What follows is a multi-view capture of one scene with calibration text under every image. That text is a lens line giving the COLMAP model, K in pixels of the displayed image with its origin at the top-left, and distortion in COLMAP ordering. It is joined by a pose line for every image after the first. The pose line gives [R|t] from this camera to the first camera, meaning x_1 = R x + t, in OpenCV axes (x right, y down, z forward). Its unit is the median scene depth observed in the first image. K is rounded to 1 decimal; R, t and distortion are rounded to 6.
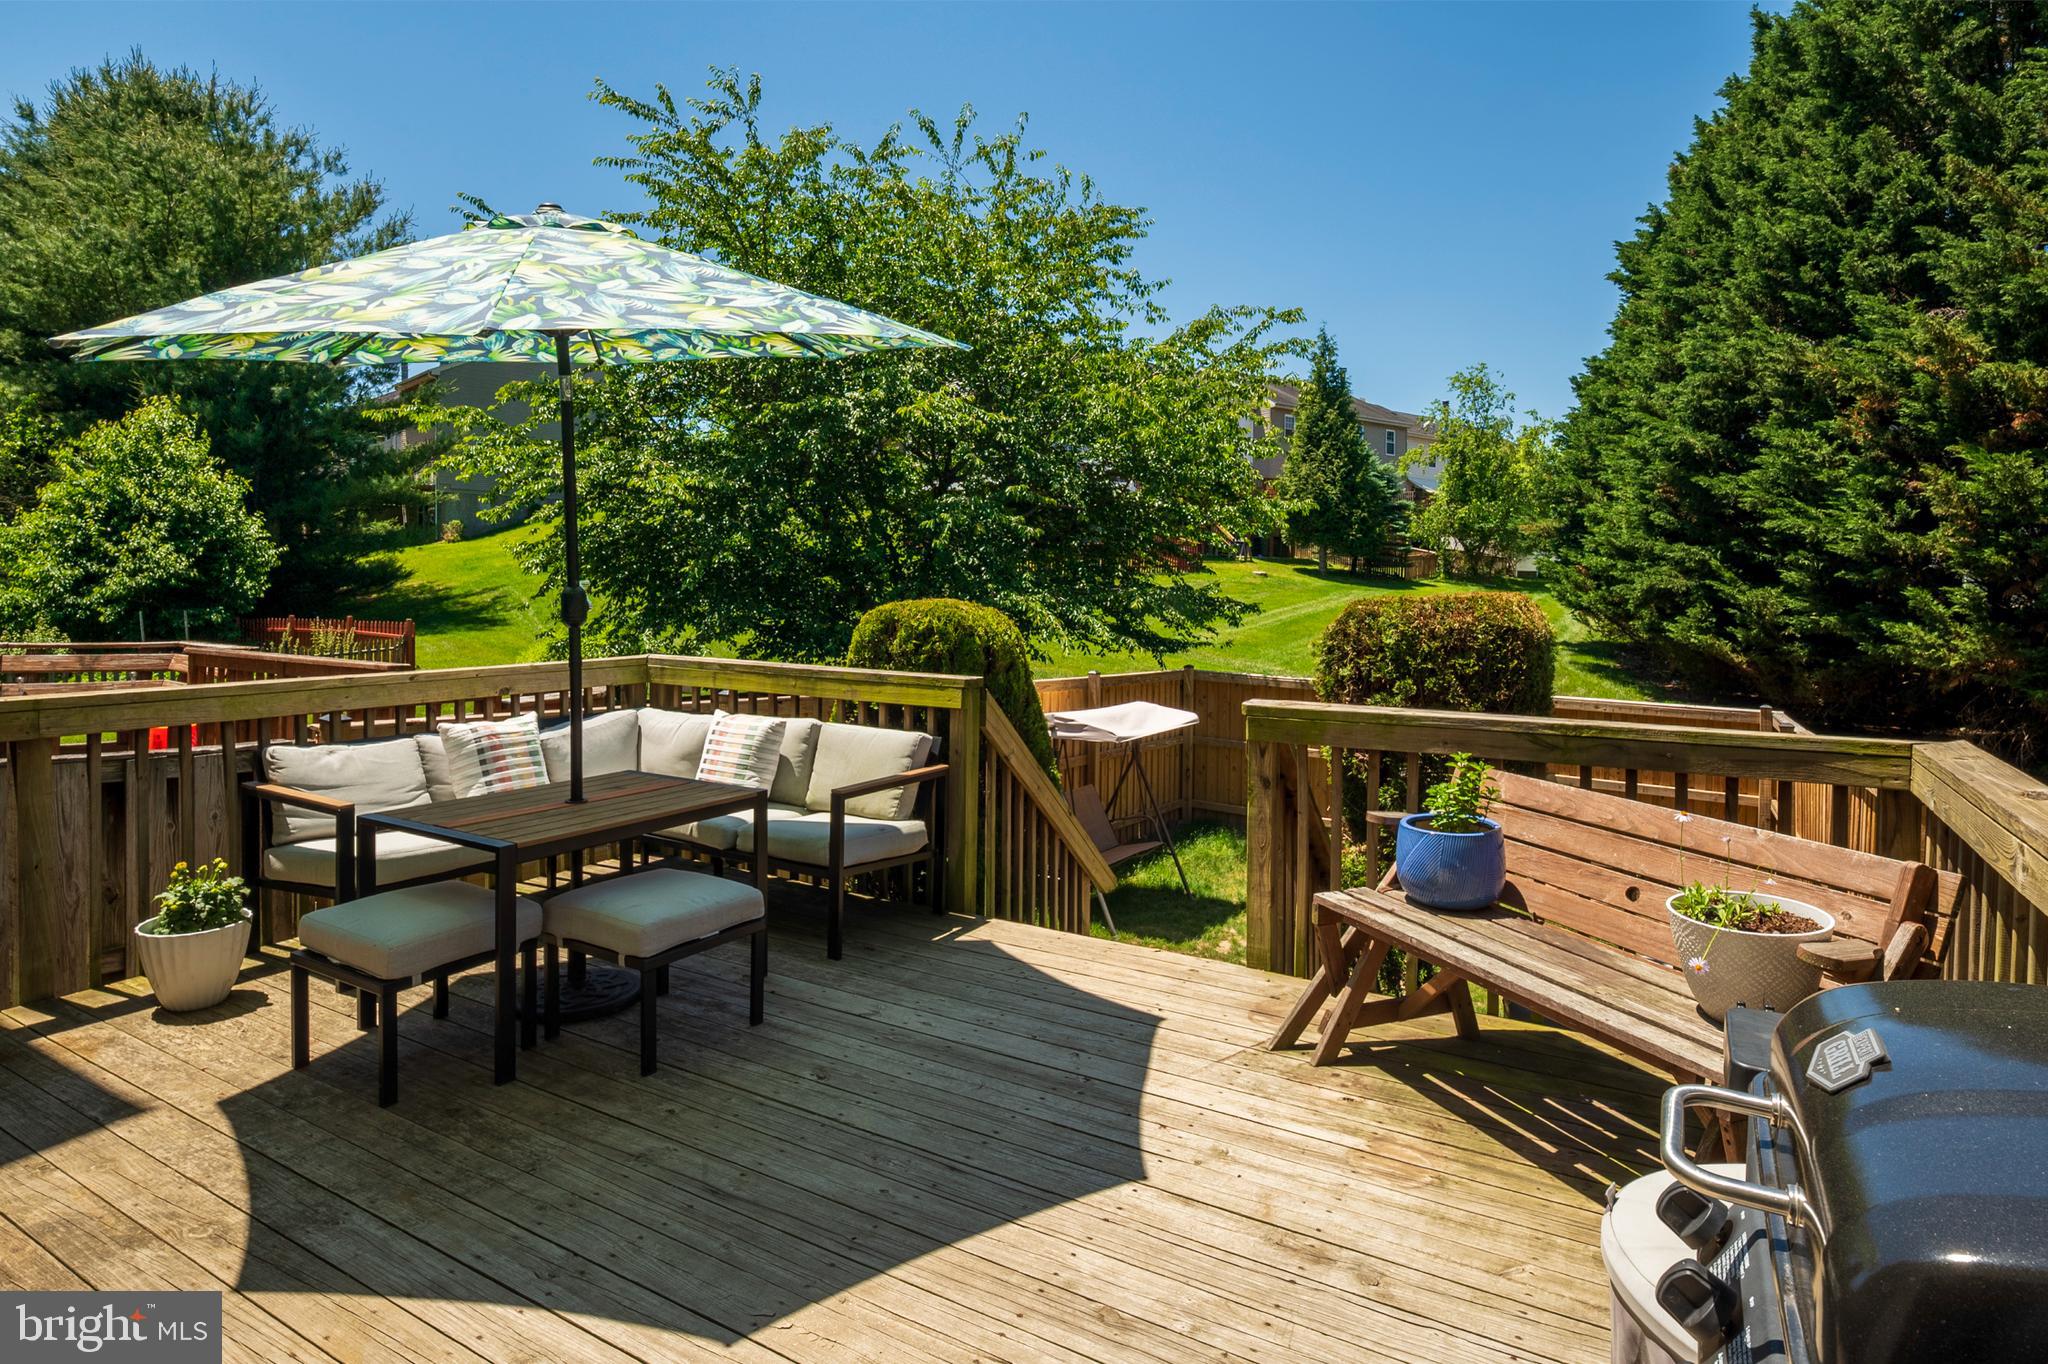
lens RADIAL K [[1108.0, 0, 1013.8], [0, 1108.0, 584.1], [0, 0, 1]] dist [-0.004145, -0.002534]
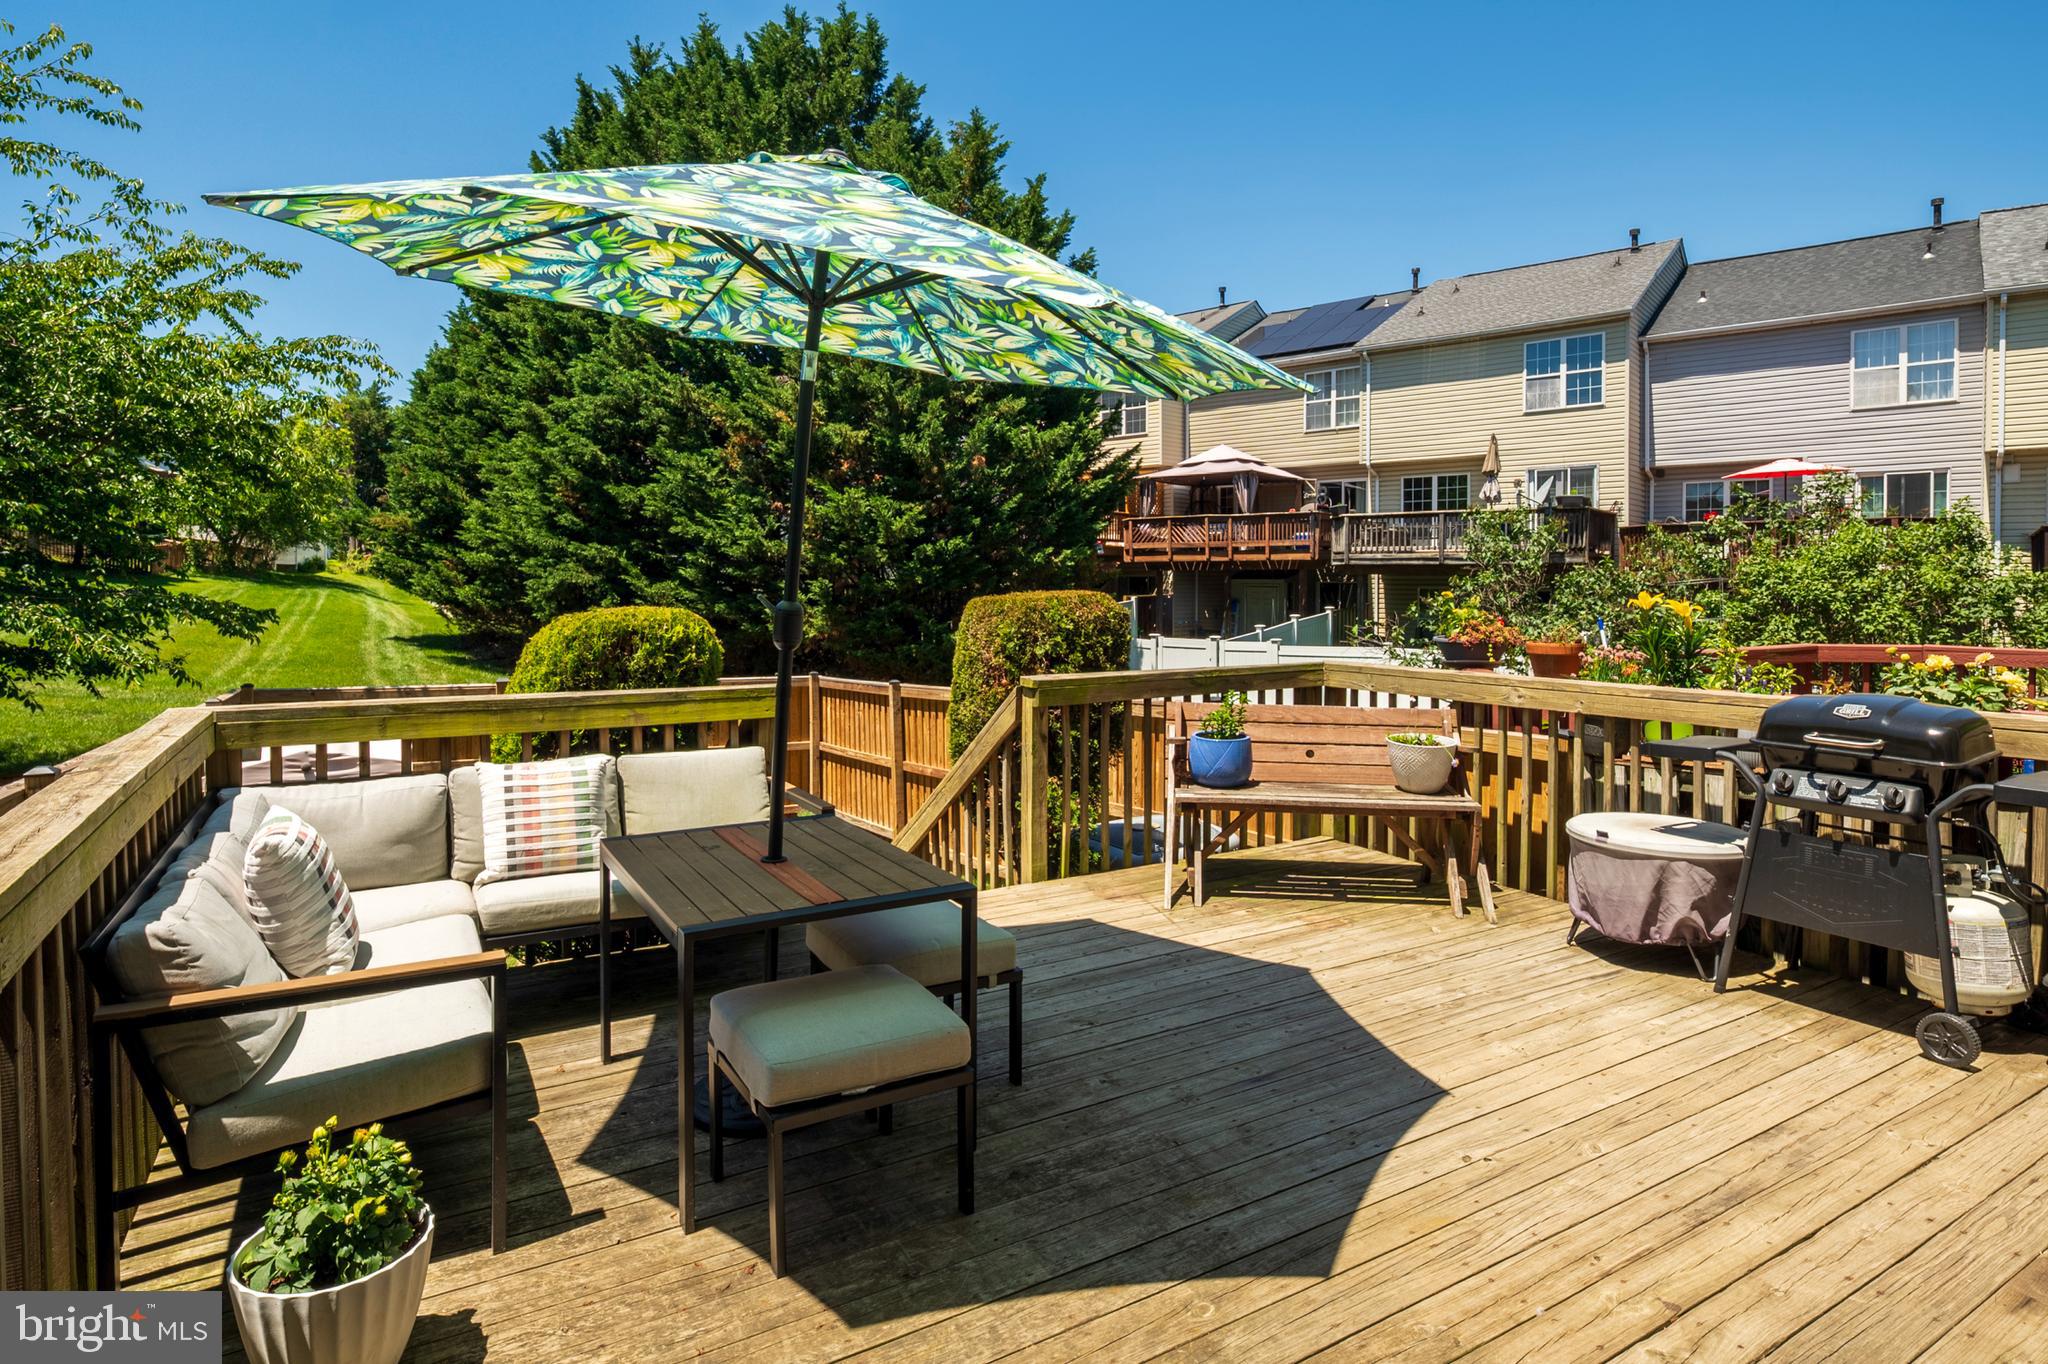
lens RADIAL K [[1108.0, 0, 1013.8], [0, 1108.0, 584.1], [0, 0, 1]] dist [-0.004145, -0.002534]
pose [[0.474193, -0.009918, 0.880365, -0.801872], [0.004247, 0.999951, 0.008978, -0.013053], [-0.880411, -0.000519, 0.474212, 0.347094]]
